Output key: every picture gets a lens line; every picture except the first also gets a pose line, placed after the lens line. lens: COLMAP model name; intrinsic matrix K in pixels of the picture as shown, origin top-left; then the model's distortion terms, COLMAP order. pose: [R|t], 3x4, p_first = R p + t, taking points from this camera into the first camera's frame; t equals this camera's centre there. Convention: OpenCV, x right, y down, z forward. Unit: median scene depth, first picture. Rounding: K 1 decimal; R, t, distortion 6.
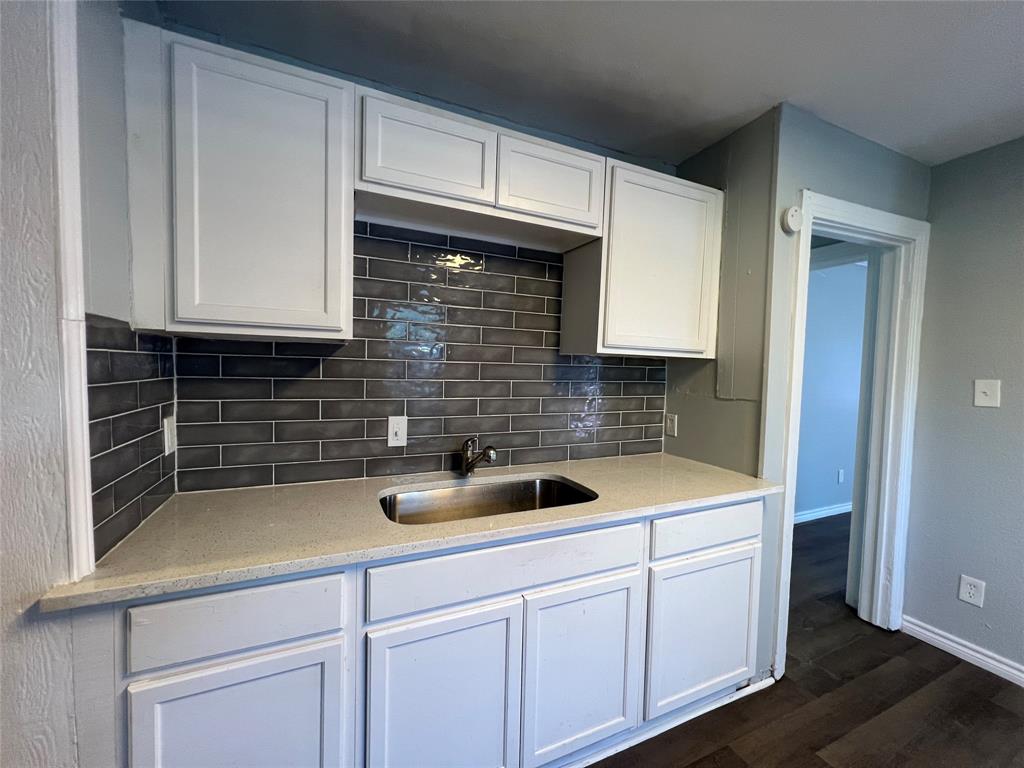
lens RADIAL K [[408.3, 0, 512.9], [0, 408.3, 383.2], [0, 0, 1]] dist [-0.000066, 0.000160]
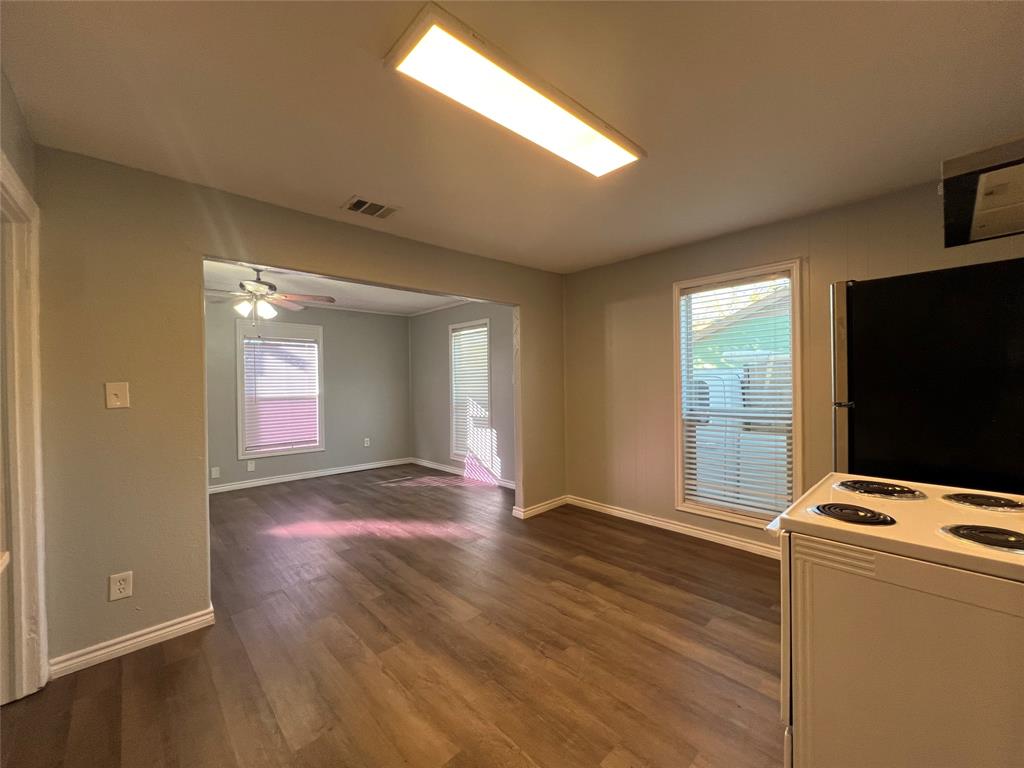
lens RADIAL K [[408.3, 0, 513.5], [0, 408.3, 383.8], [0, 0, 1]] dist [-0.000066, 0.000160]
pose [[-0.321853, -0.028760, 0.946353, -0.200447], [0.045853, 0.997892, 0.045921, -0.007228], [-0.945679, 0.058173, -0.319856, 0.435094]]
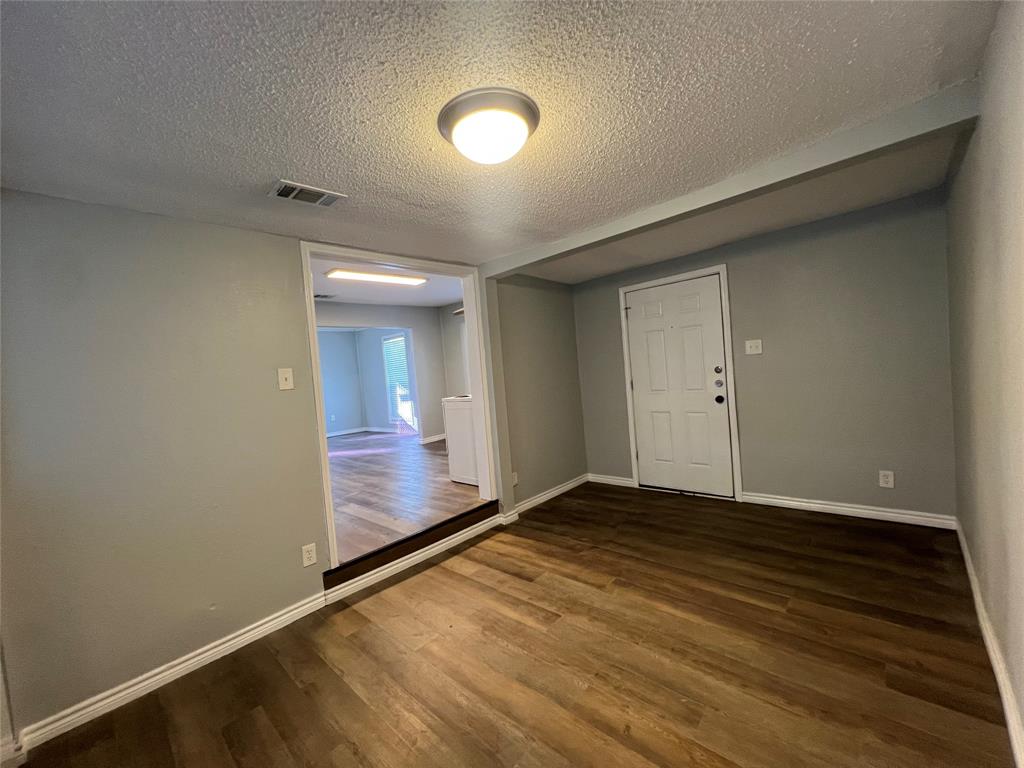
lens RADIAL K [[408.3, 0, 512.8], [0, 408.3, 381.2], [0, 0, 1]] dist [-0.000066, 0.000160]
pose [[-0.392829, -0.020105, 0.919392, -2.396883], [0.114848, 0.990861, 0.070740, 0.027157], [-0.912412, 0.133379, -0.386930, 0.382512]]
